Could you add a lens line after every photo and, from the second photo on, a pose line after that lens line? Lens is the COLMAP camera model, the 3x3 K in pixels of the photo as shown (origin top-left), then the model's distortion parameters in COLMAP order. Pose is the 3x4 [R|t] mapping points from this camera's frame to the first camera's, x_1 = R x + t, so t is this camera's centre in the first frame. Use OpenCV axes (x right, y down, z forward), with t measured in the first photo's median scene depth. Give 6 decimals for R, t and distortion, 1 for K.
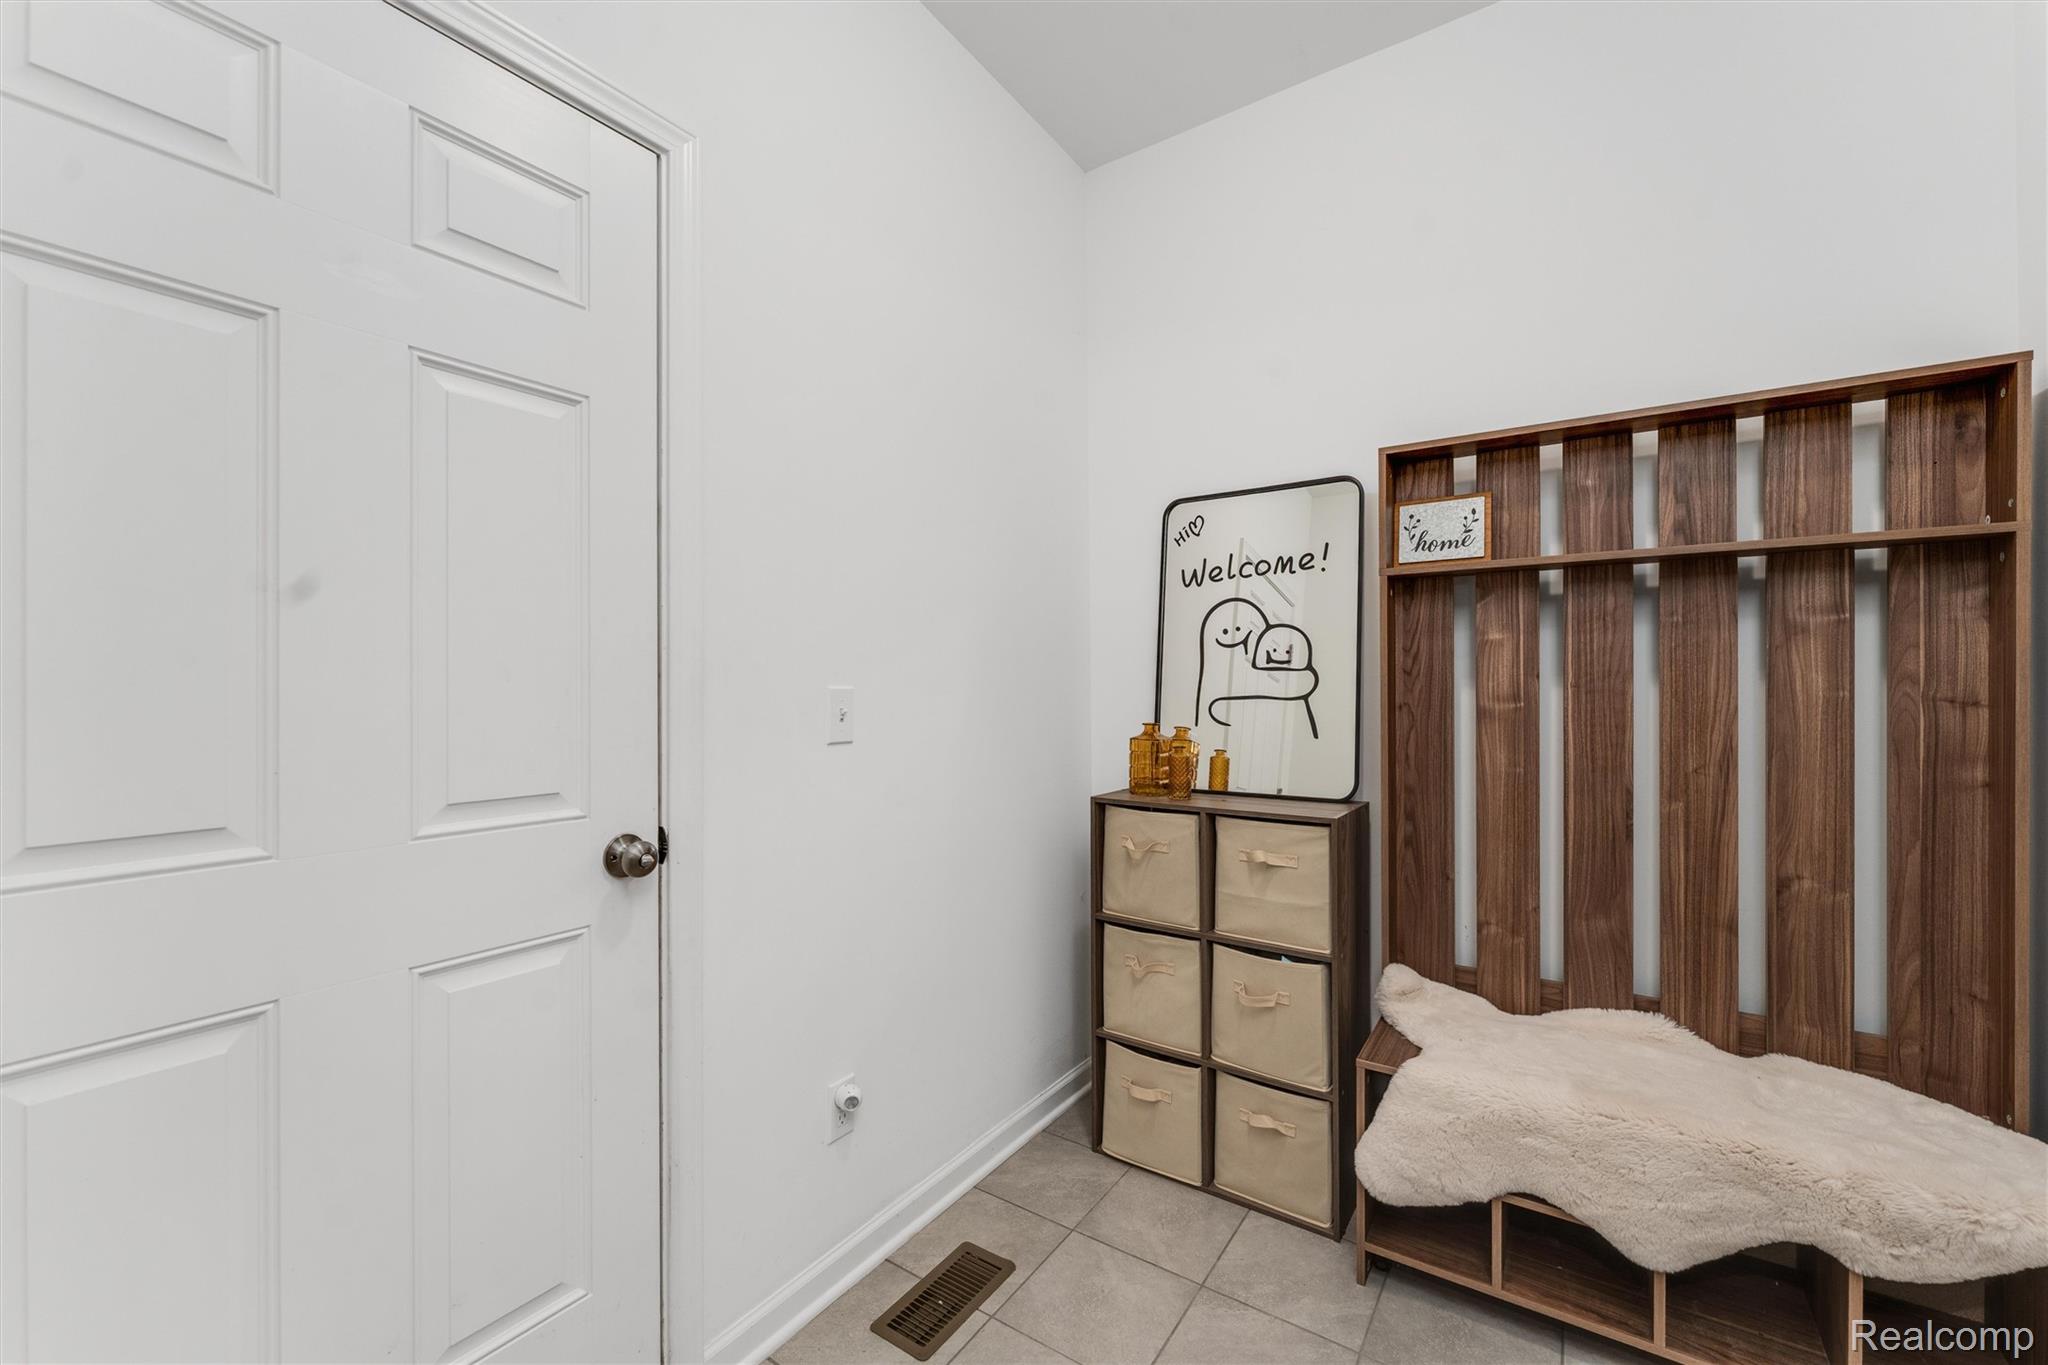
lens RADIAL K [[836.7, 0, 1024.0], [0, 836.7, 685.0], [0, 0, 1]] dist [-0.002302, -0.000055]
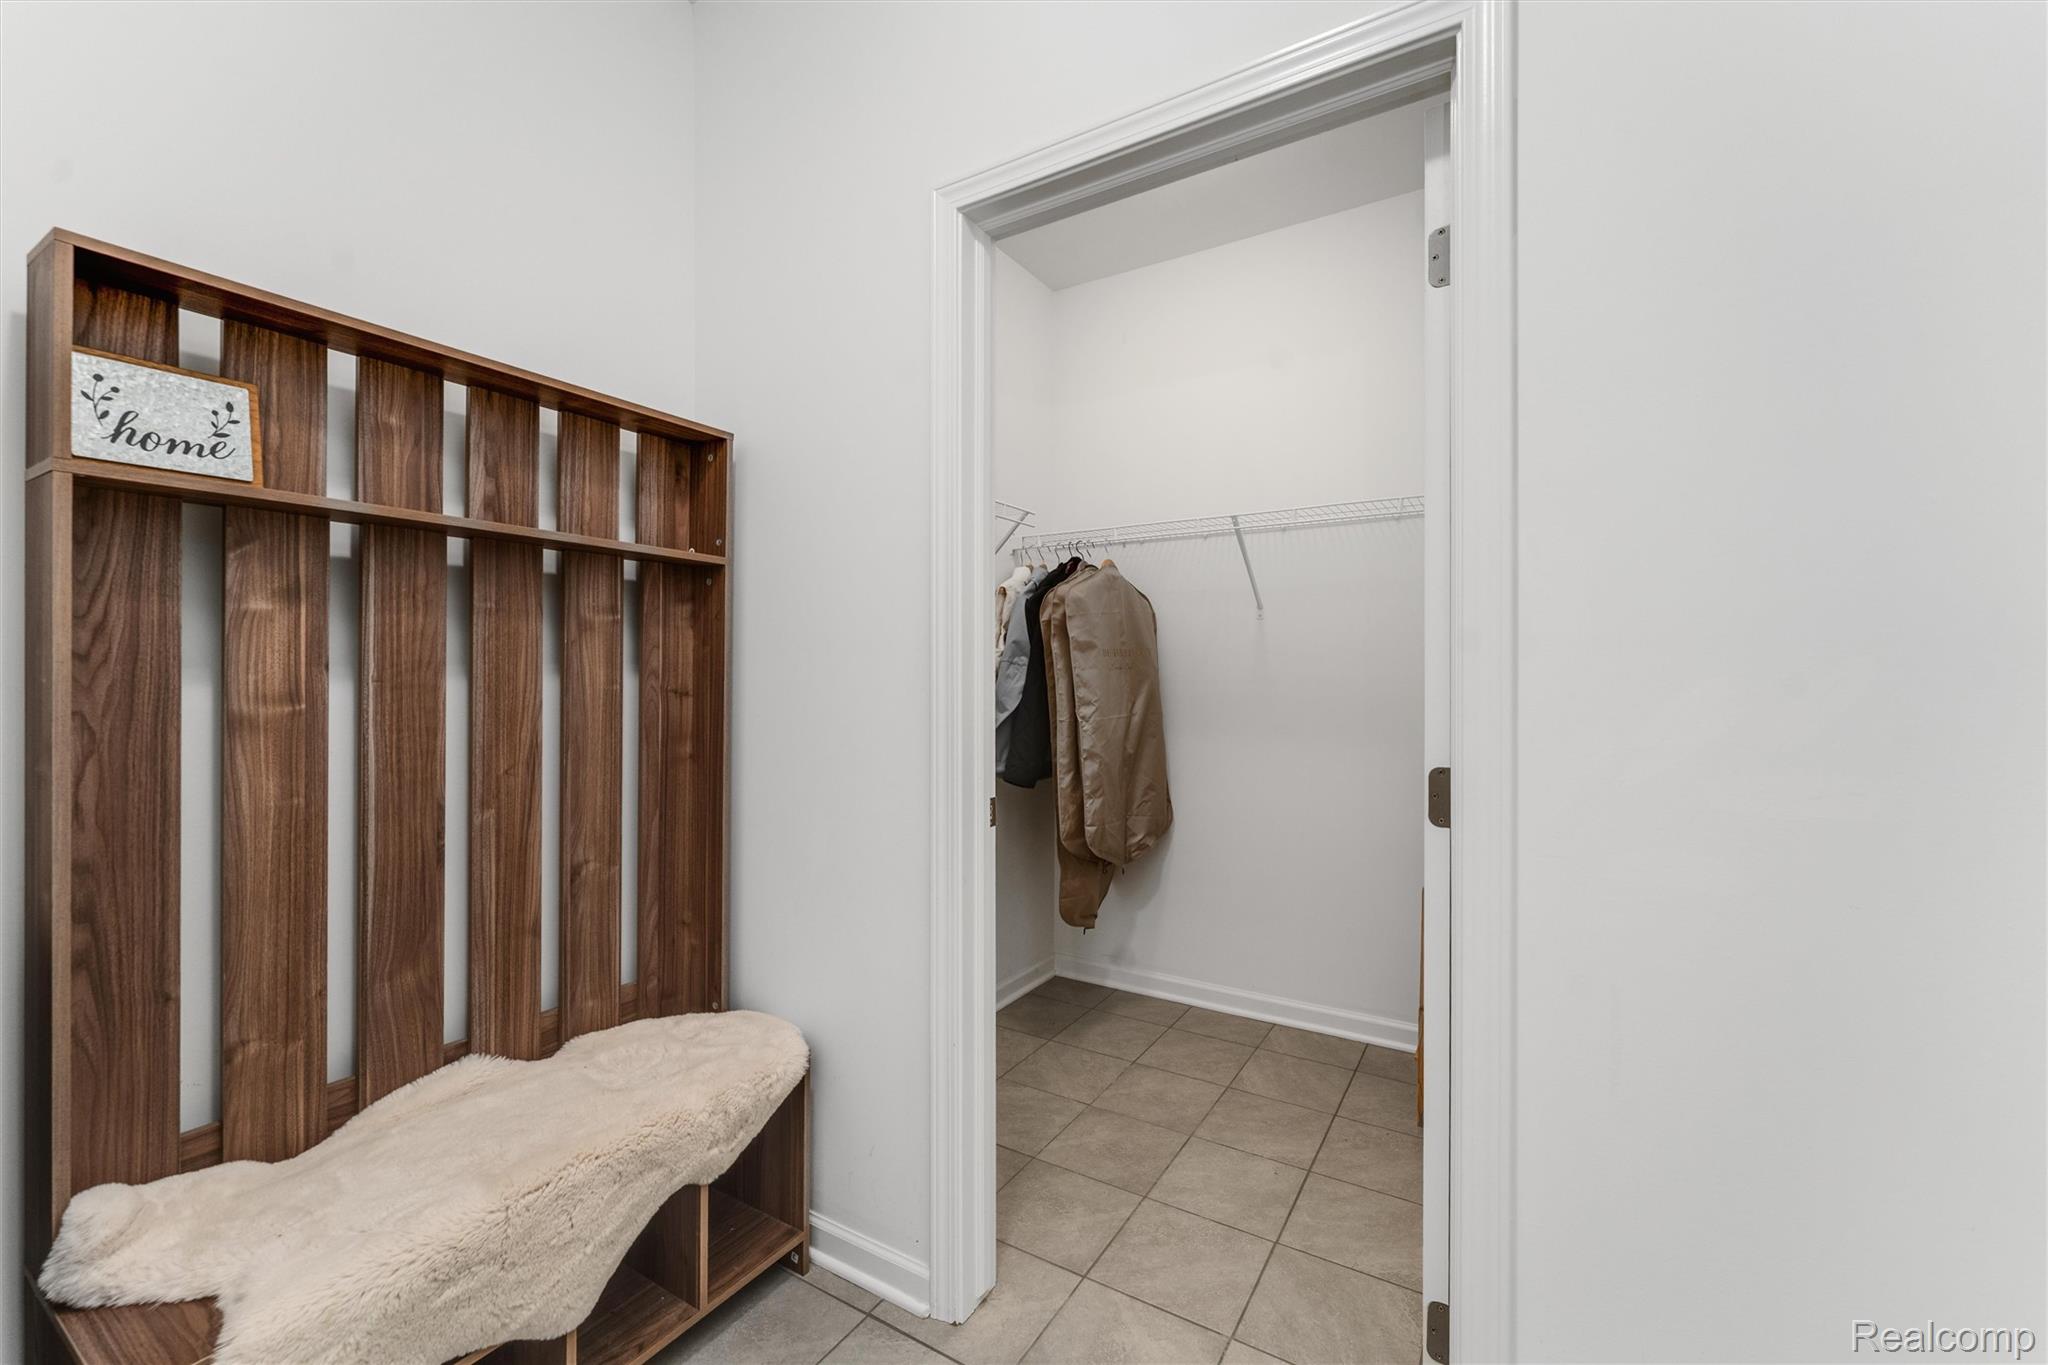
lens RADIAL K [[836.7, 0, 1023.2], [0, 836.7, 680.5], [0, 0, 1]] dist [-0.002302, -0.000055]
pose [[-0.050206, -0.002437, 0.998736, -0.142140], [-0.002002, 0.999995, 0.002339, -0.001581], [-0.998737, -0.001882, -0.050211, 0.470978]]
